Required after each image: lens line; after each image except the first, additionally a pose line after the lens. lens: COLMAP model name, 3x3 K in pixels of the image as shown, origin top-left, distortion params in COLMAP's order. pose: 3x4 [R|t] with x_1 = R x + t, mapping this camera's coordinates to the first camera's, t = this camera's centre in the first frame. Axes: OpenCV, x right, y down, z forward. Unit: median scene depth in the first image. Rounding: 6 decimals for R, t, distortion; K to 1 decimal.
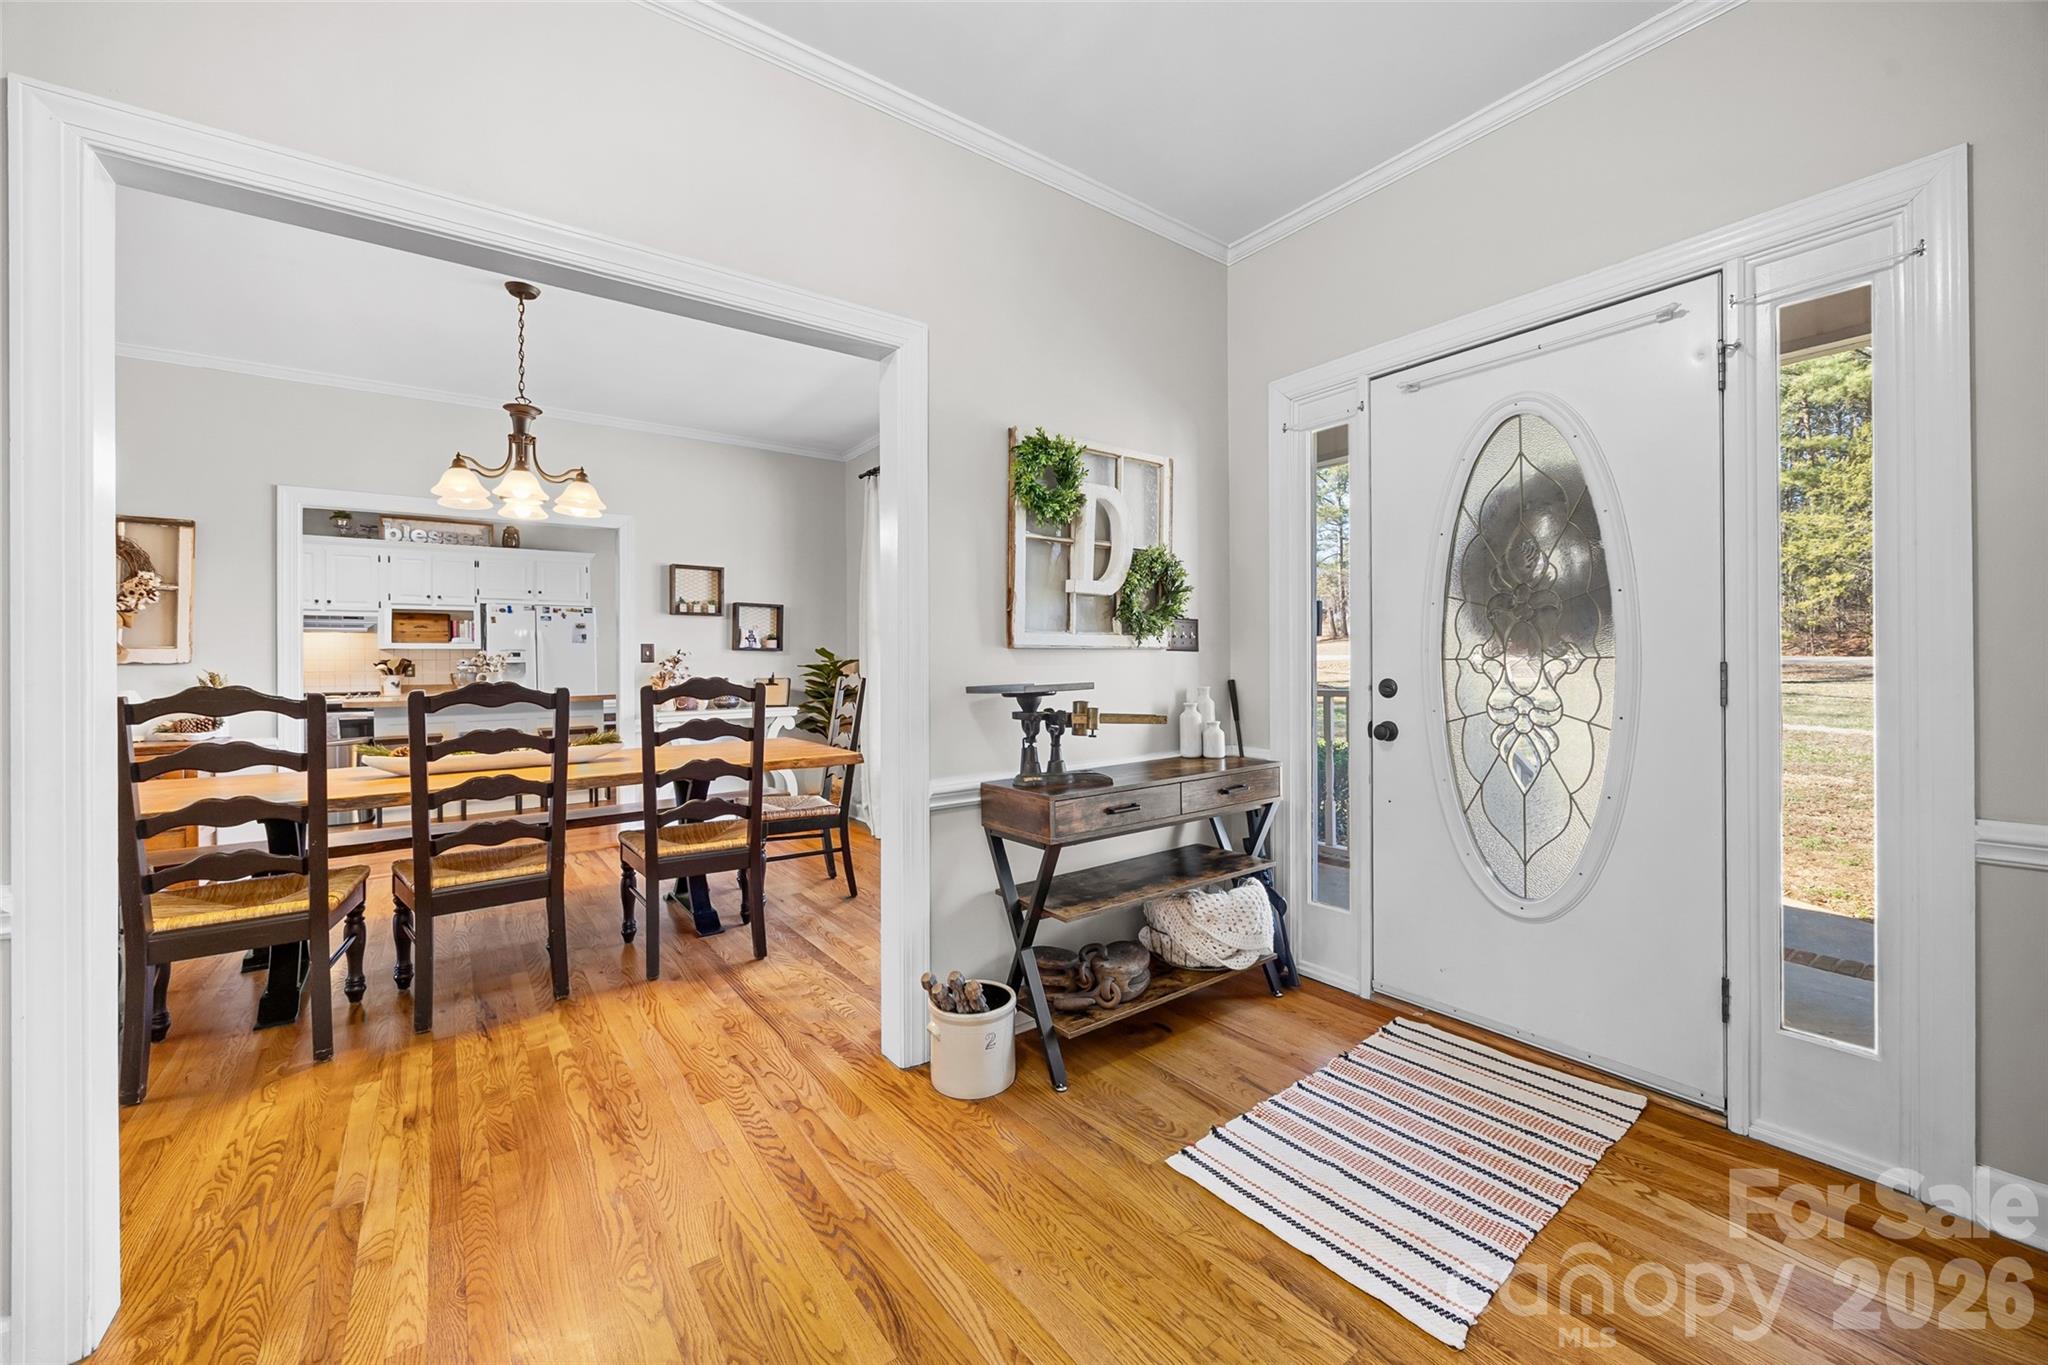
lens RADIAL K [[783.5, 0, 1020.5], [0, 783.5, 664.1], [0, 0, 1]] dist [-0.002283, 0.000383]
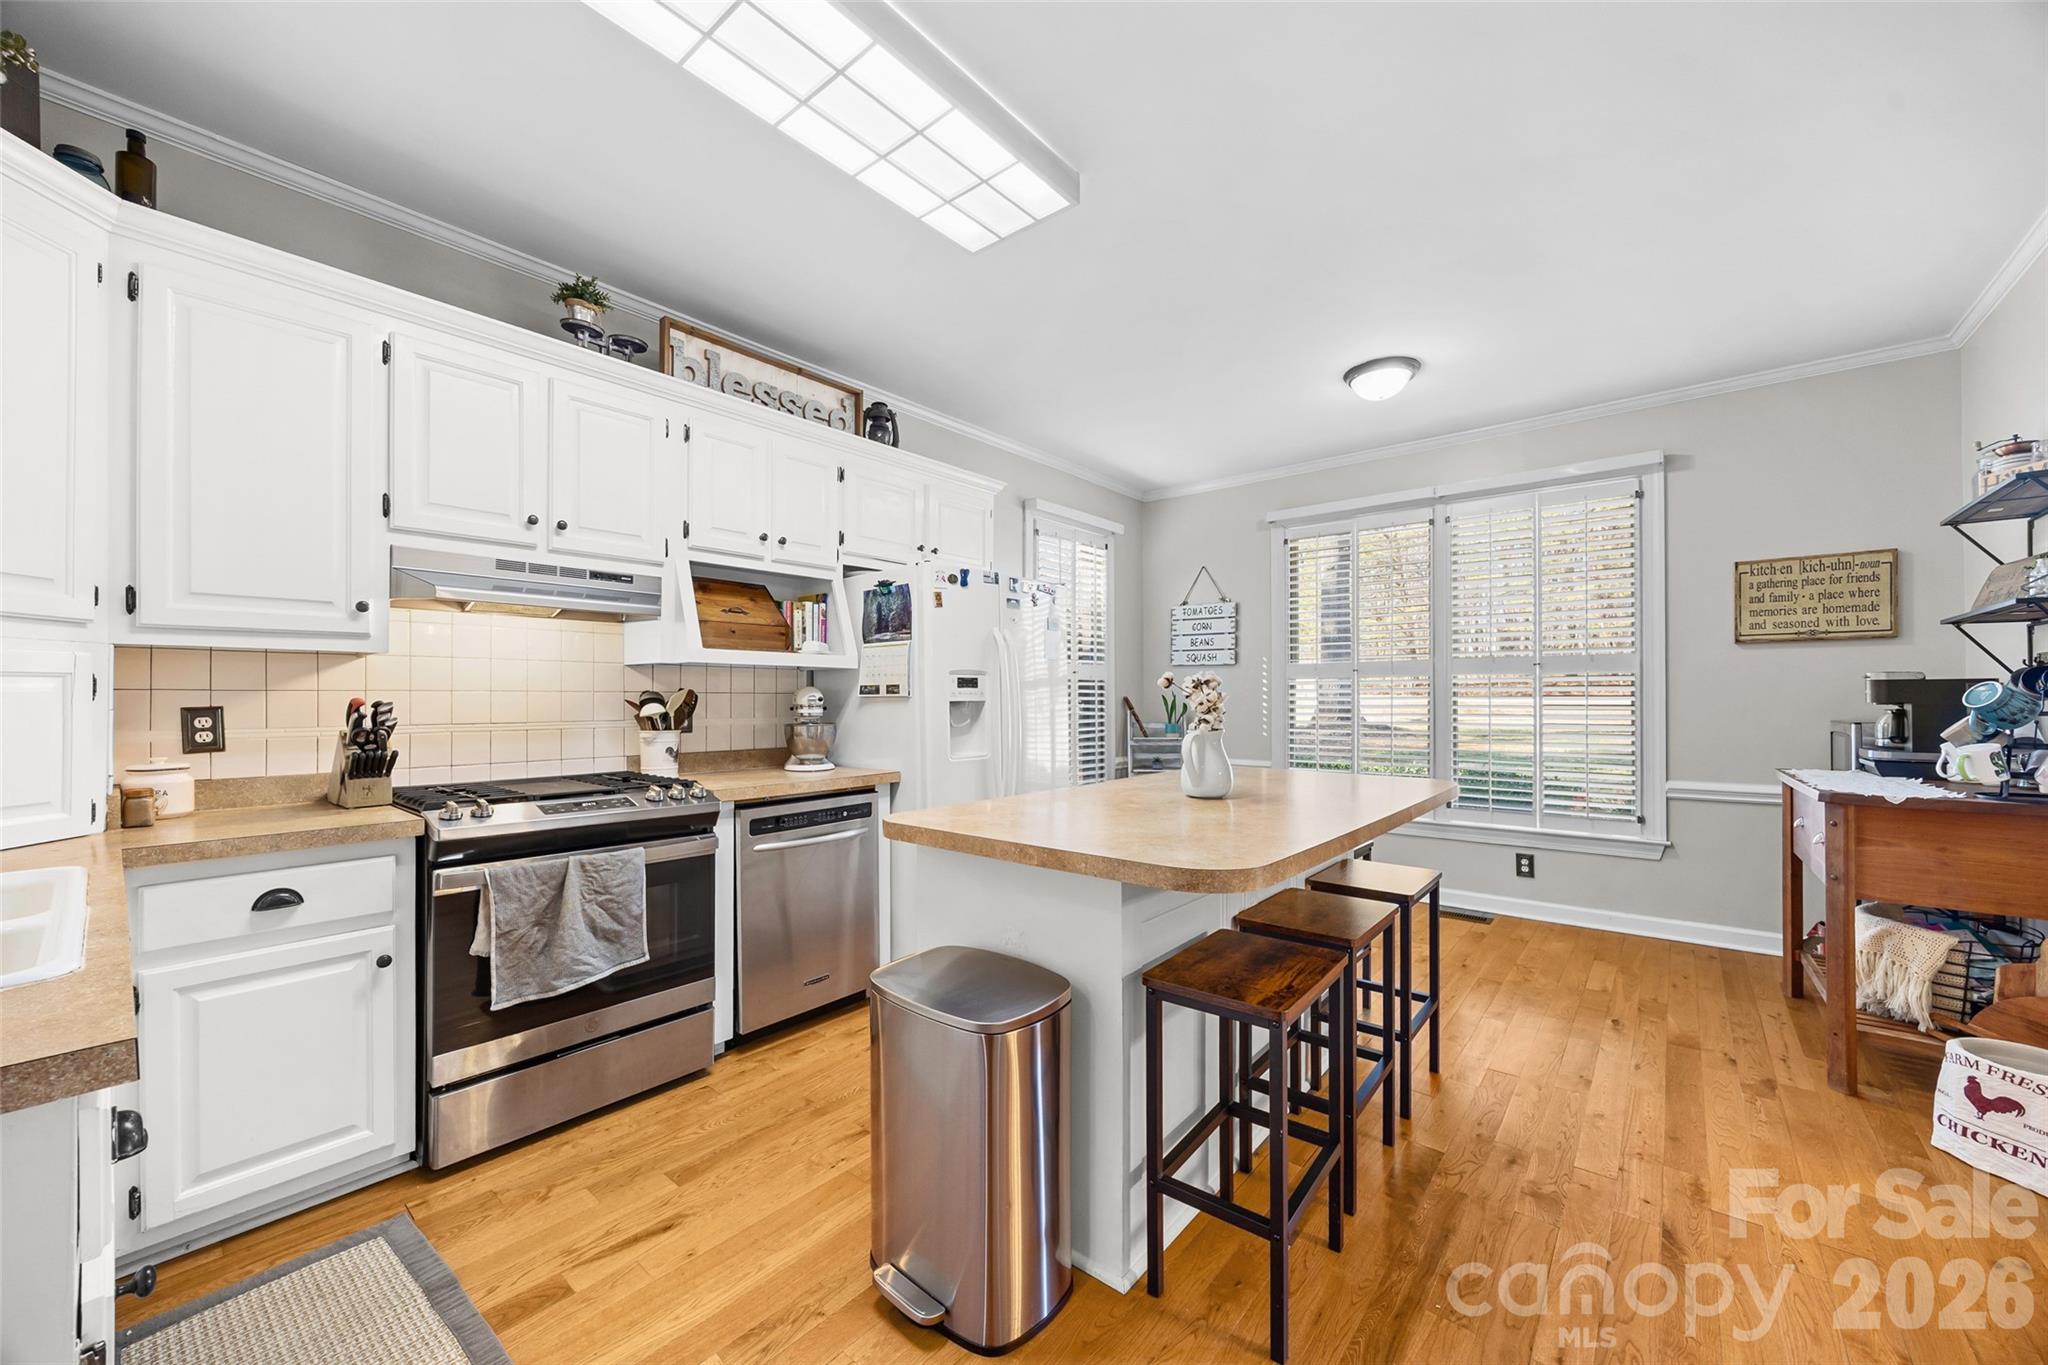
lens RADIAL K [[783.5, 0, 1026.1], [0, 783.5, 688.2], [0, 0, 1]] dist [-0.002283, 0.000383]
pose [[0.973753, 0.013700, 0.227193, -1.071637], [-0.009837, 0.999787, -0.018131, -0.002377], [-0.227393, 0.015420, 0.973681, 0.857999]]
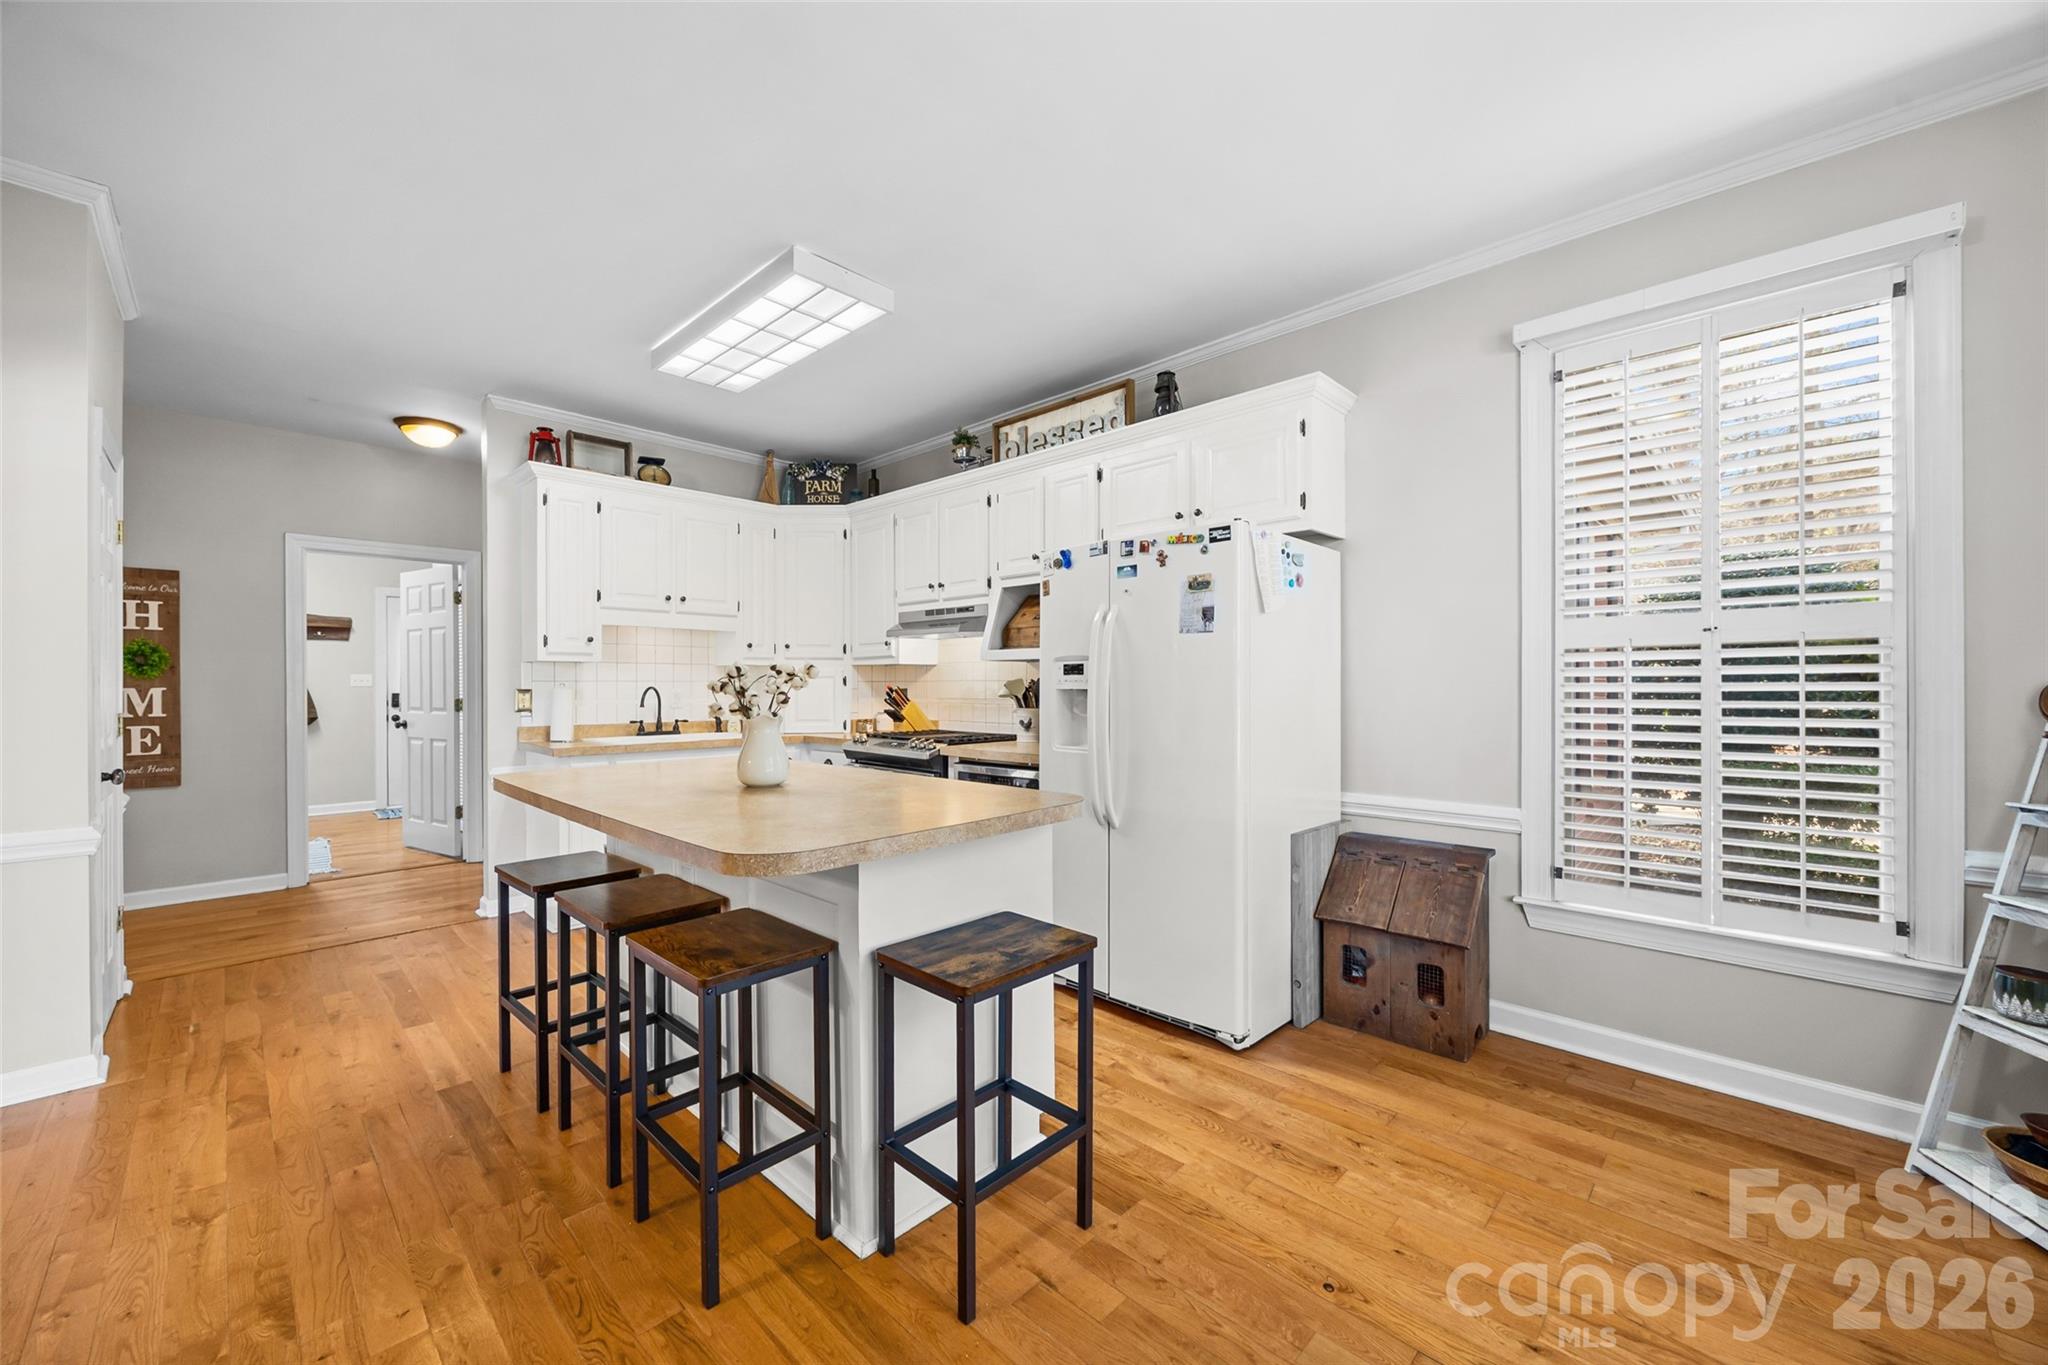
lens RADIAL K [[783.5, 0, 1031.5], [0, 783.5, 686.4], [0, 0, 1]] dist [-0.002283, 0.000383]
pose [[0.159872, 0.015583, -0.987015, -0.375157], [-0.002342, 0.999879, 0.015407, -0.014239], [0.987135, -0.000152, 0.159890, 1.371128]]
